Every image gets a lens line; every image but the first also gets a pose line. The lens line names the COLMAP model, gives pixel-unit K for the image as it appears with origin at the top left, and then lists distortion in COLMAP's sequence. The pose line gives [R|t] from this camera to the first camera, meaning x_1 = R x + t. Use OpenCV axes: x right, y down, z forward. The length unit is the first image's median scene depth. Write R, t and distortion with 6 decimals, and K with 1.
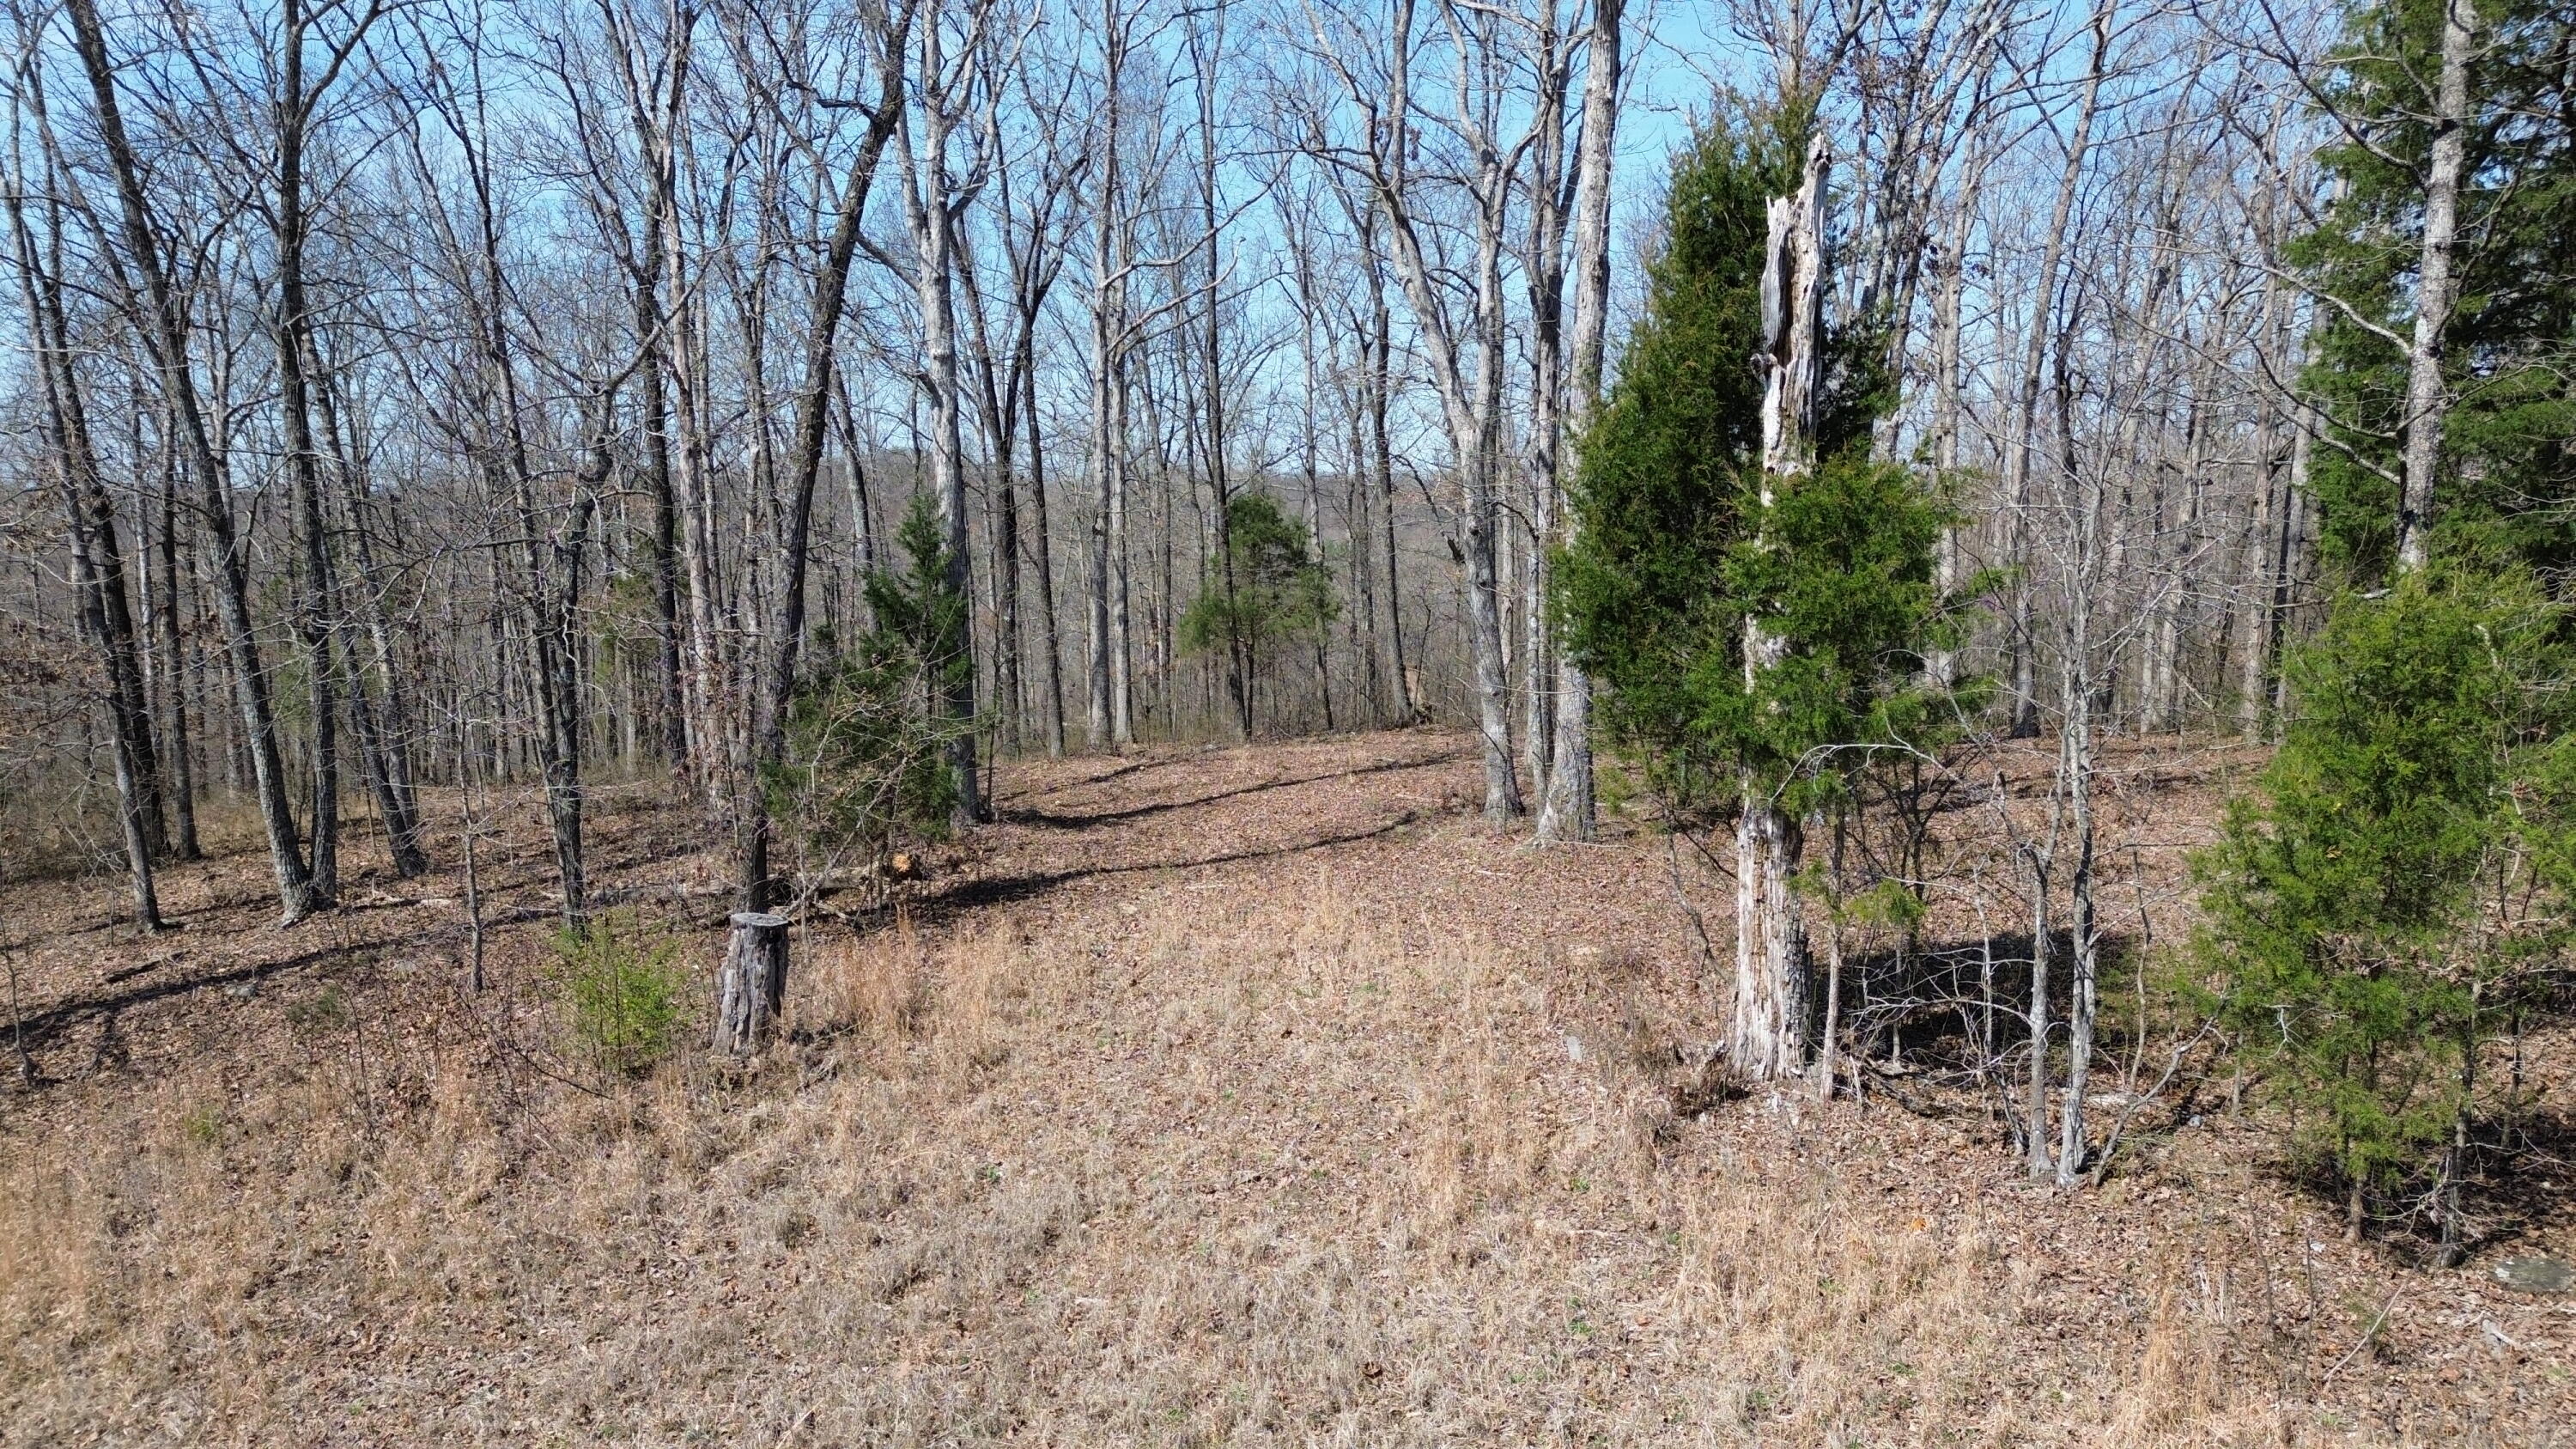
lens RADIAL K [[1823.2, 0, 1290.9], [0, 1823.2, 743.9], [0, 0, 1]] dist [0.059556, -0.054894]
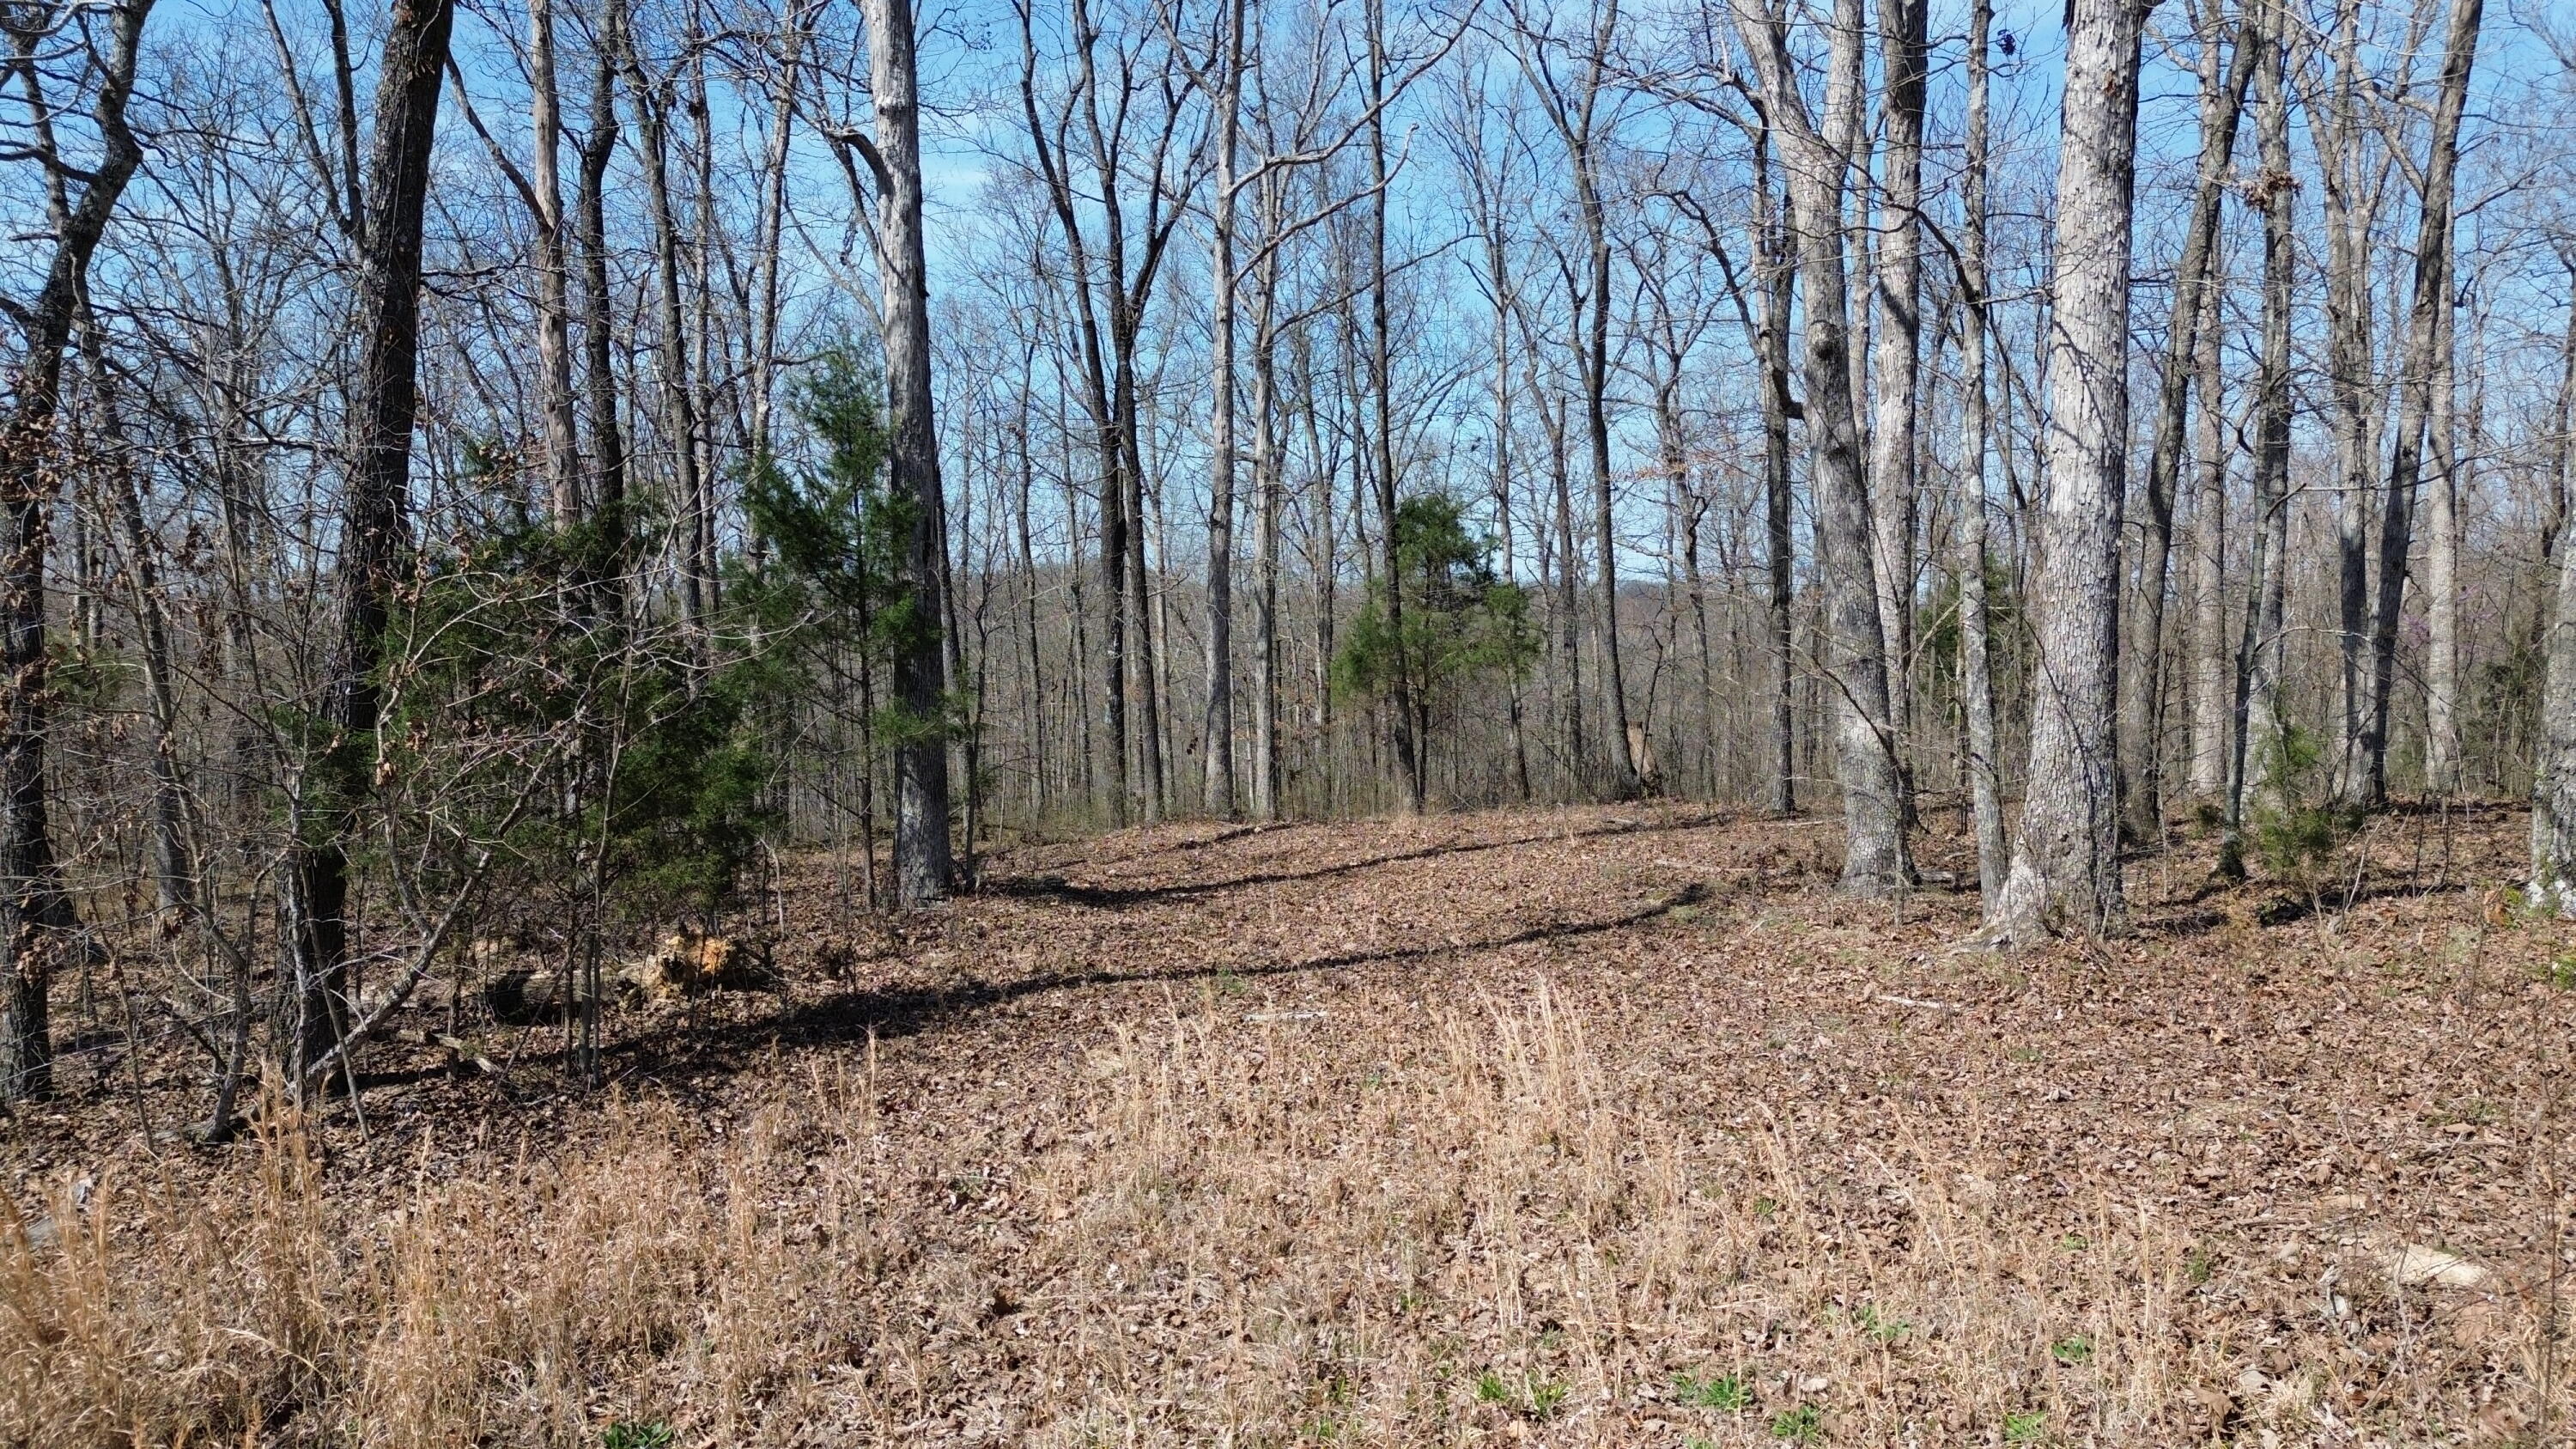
lens RADIAL K [[1823.2, 0, 1276.3], [0, 1823.2, 732.5], [0, 0, 1]] dist [0.059556, -0.054894]
pose [[0.993924, 0.006262, -0.109894, 0.000924], [-0.013681, 0.997667, -0.066887, 0.022494], [0.109219, 0.067984, 0.991690, 0.323529]]
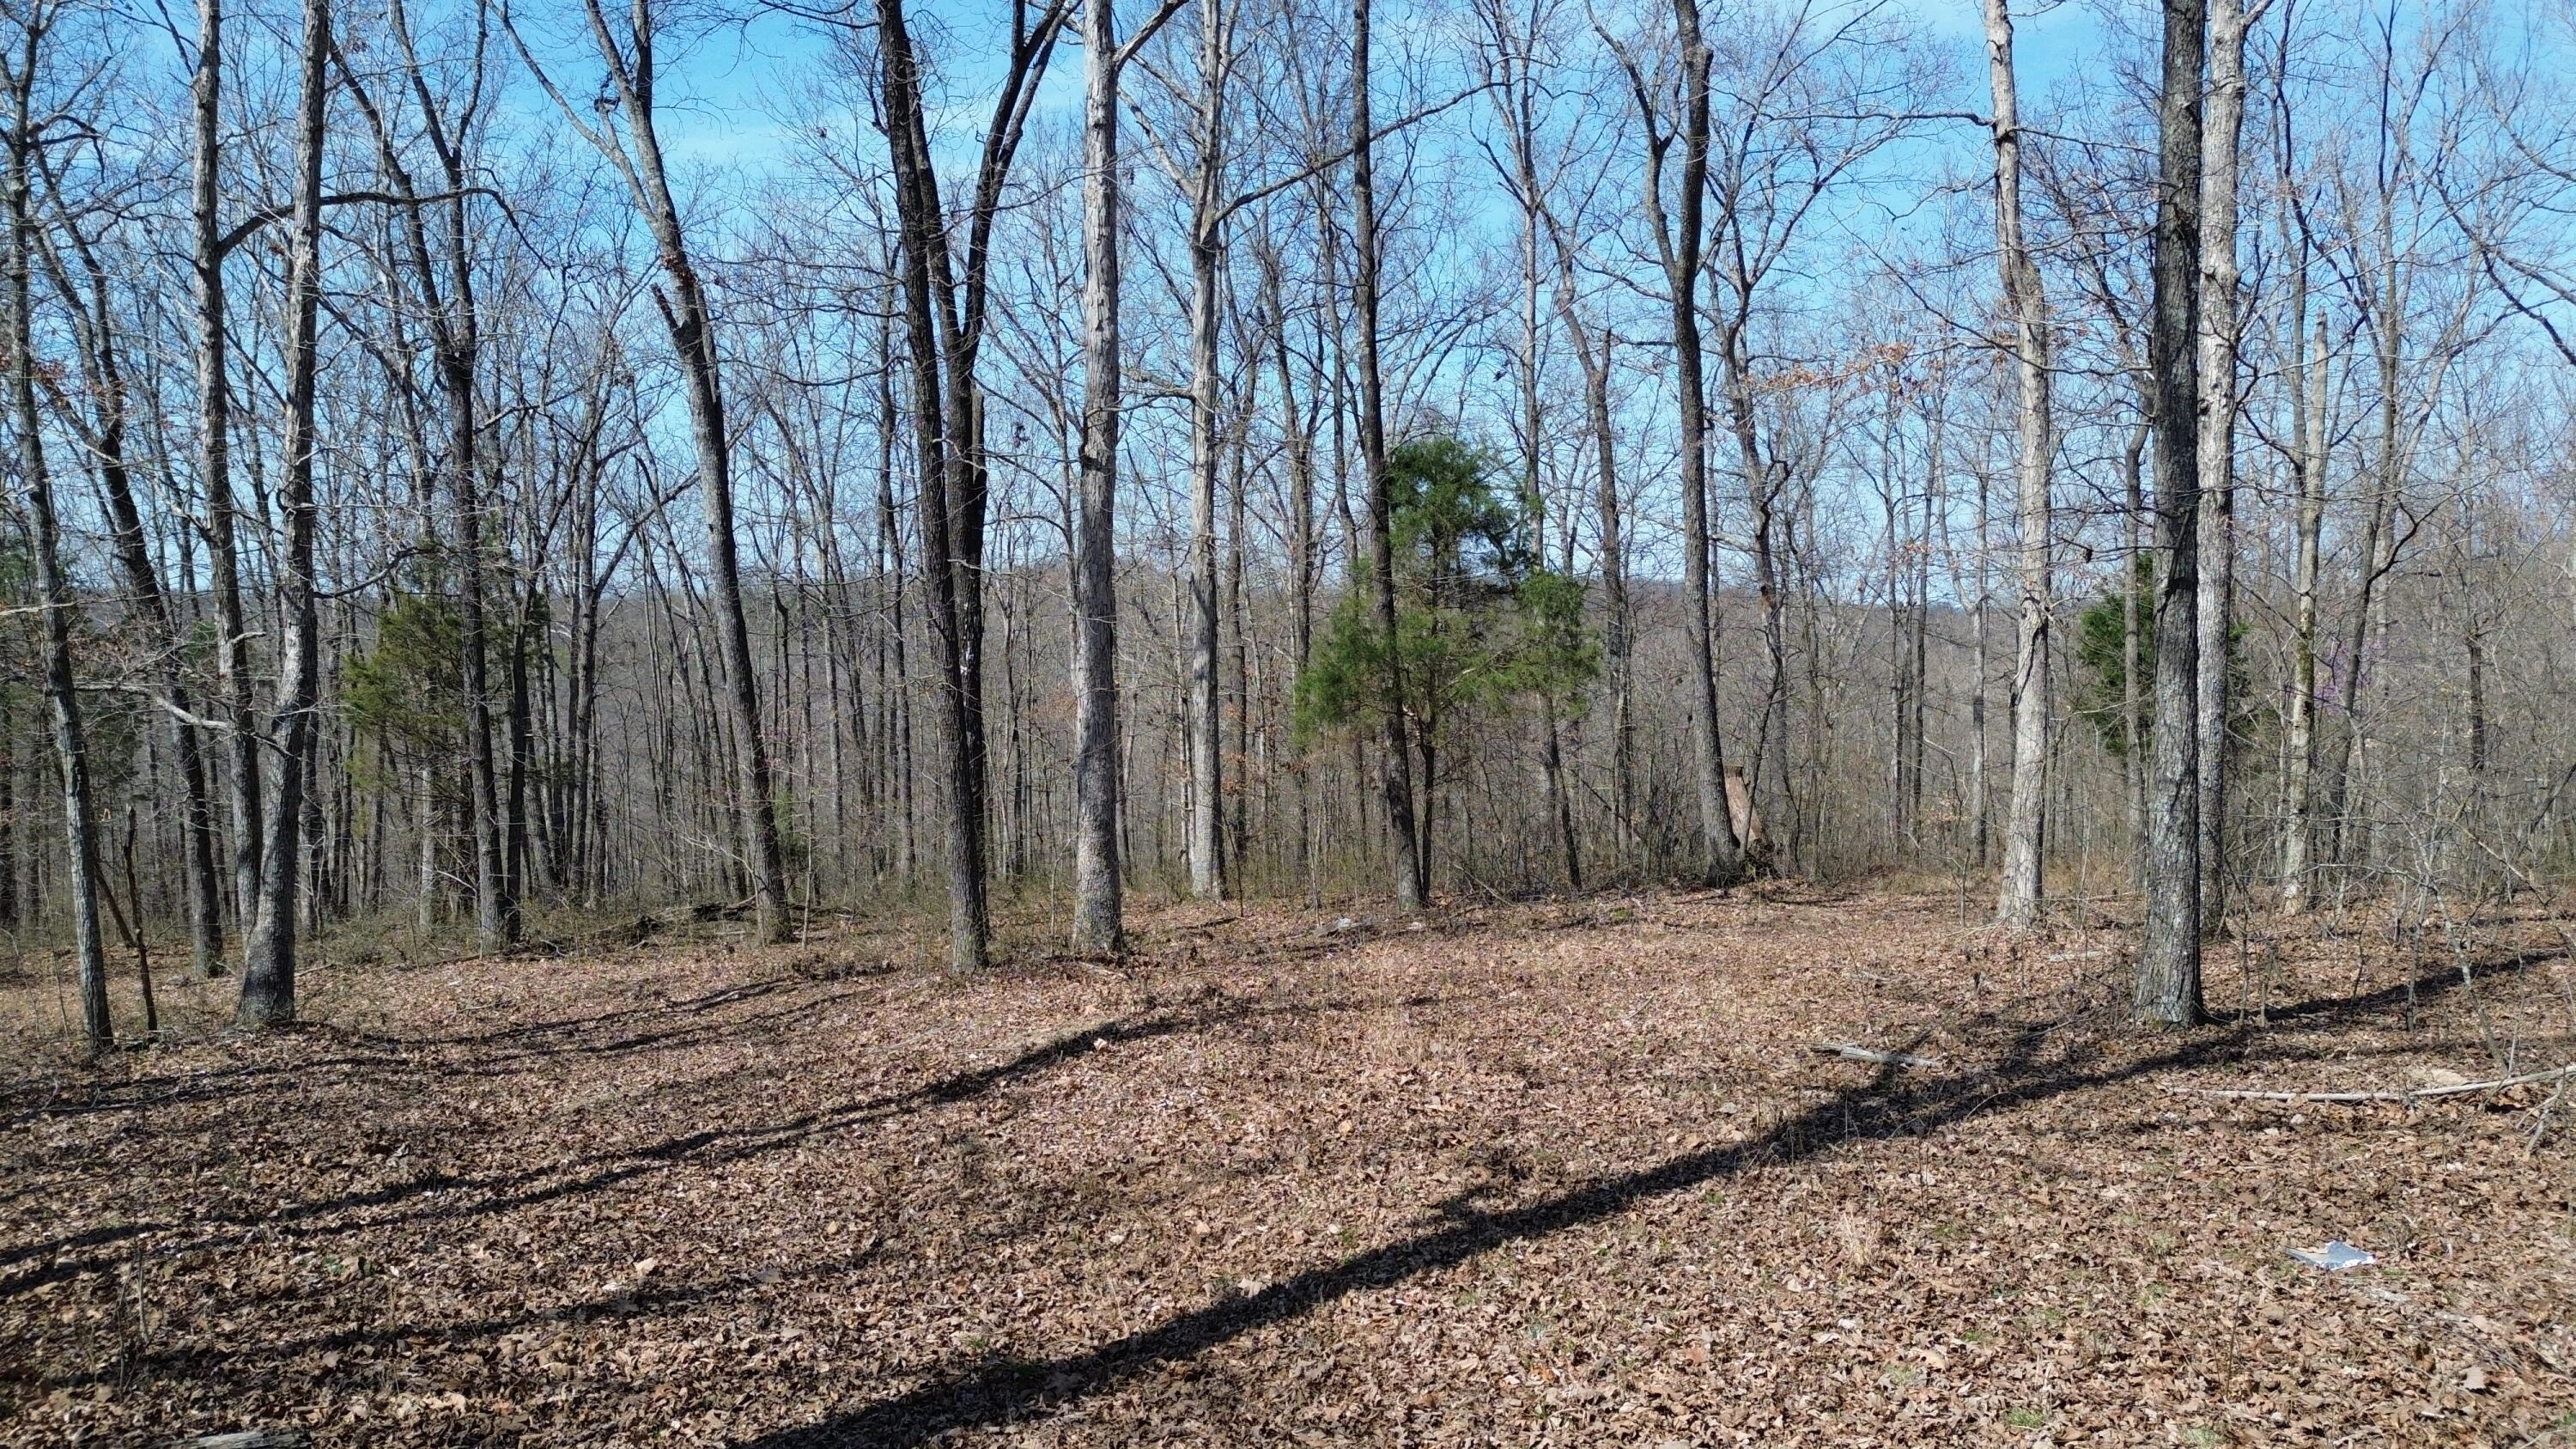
lens RADIAL K [[1823.2, 0, 1302.2], [0, 1823.2, 733.0], [0, 0, 1]] dist [0.059556, -0.054894]
pose [[0.995322, 0.006253, -0.096408, -0.010945], [-0.012700, 0.997712, -0.066403, -0.022859], [0.095772, 0.067317, 0.993124, 0.668726]]
